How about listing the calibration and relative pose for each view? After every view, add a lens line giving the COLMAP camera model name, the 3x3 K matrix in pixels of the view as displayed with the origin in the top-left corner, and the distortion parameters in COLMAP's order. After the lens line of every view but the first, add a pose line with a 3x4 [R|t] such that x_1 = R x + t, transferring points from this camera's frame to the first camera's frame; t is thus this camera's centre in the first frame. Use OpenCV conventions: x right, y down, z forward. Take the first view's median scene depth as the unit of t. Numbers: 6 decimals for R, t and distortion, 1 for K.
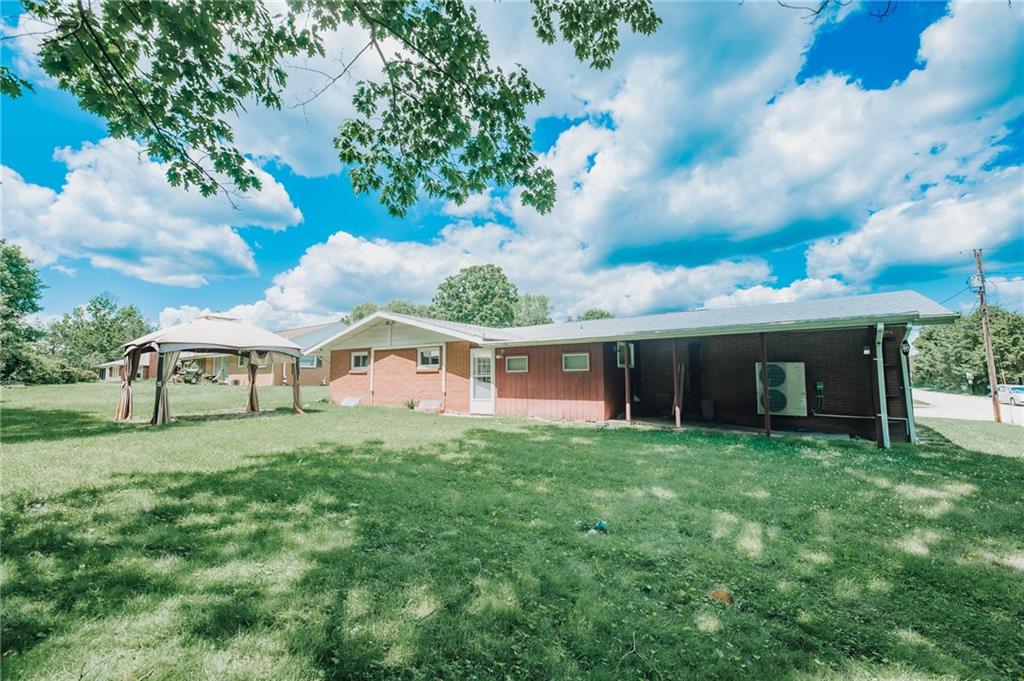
lens RADIAL K [[437.7, 0, 512.8], [0, 437.7, 336.5], [0, 0, 1]] dist [0.001429, -0.003383]
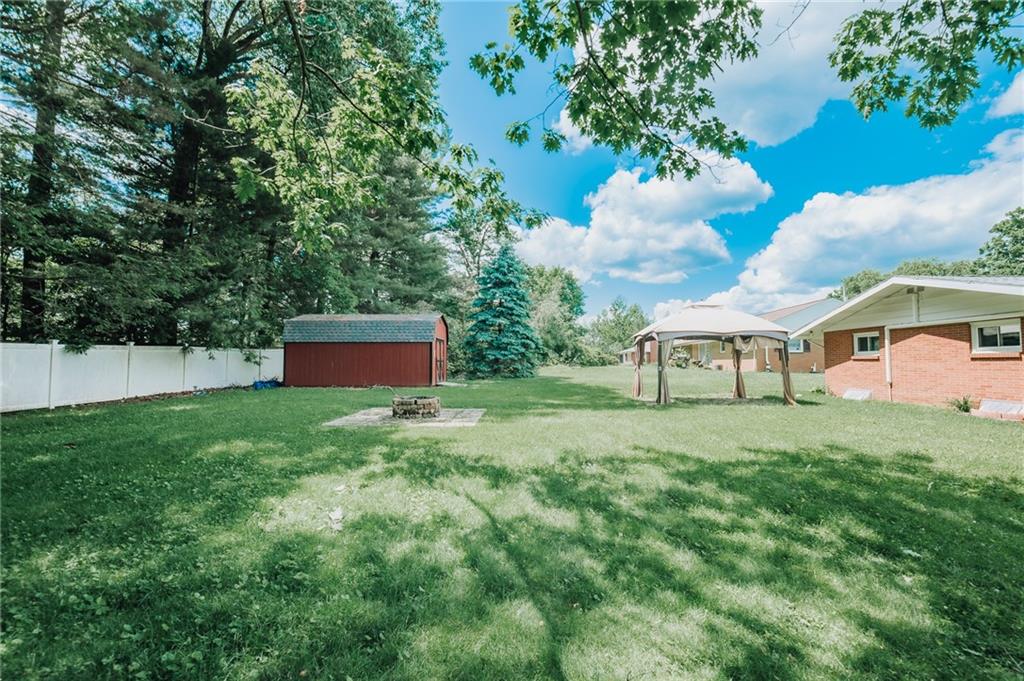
lens RADIAL K [[437.7, 0, 516.3], [0, 437.7, 343.9], [0, 0, 1]] dist [0.001429, -0.003383]
pose [[0.551484, -0.025849, -0.833785, -0.076404], [0.069172, 0.997495, 0.014827, 0.002527], [0.831313, -0.065851, 0.551890, 0.078116]]
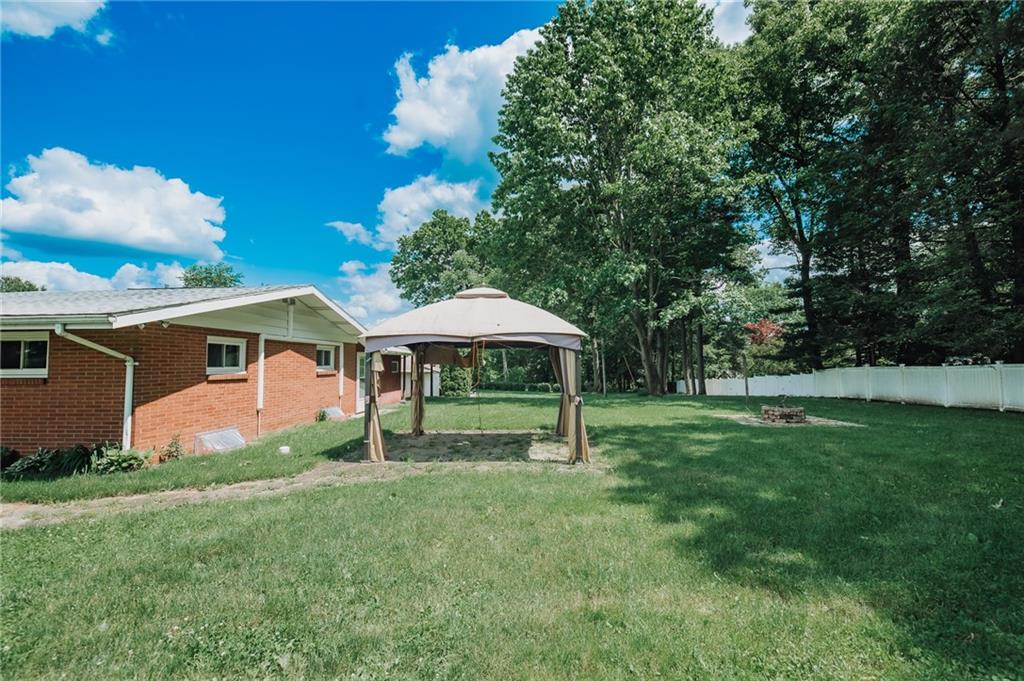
lens RADIAL K [[437.7, 0, 512.0], [0, 437.7, 343.3], [0, 0, 1]] dist [0.001429, -0.003383]
pose [[-0.544663, 0.047722, 0.837296, -1.764167], [-0.069437, 0.992386, -0.101731, 0.131858], [-0.835776, -0.113548, -0.537202, 1.854645]]
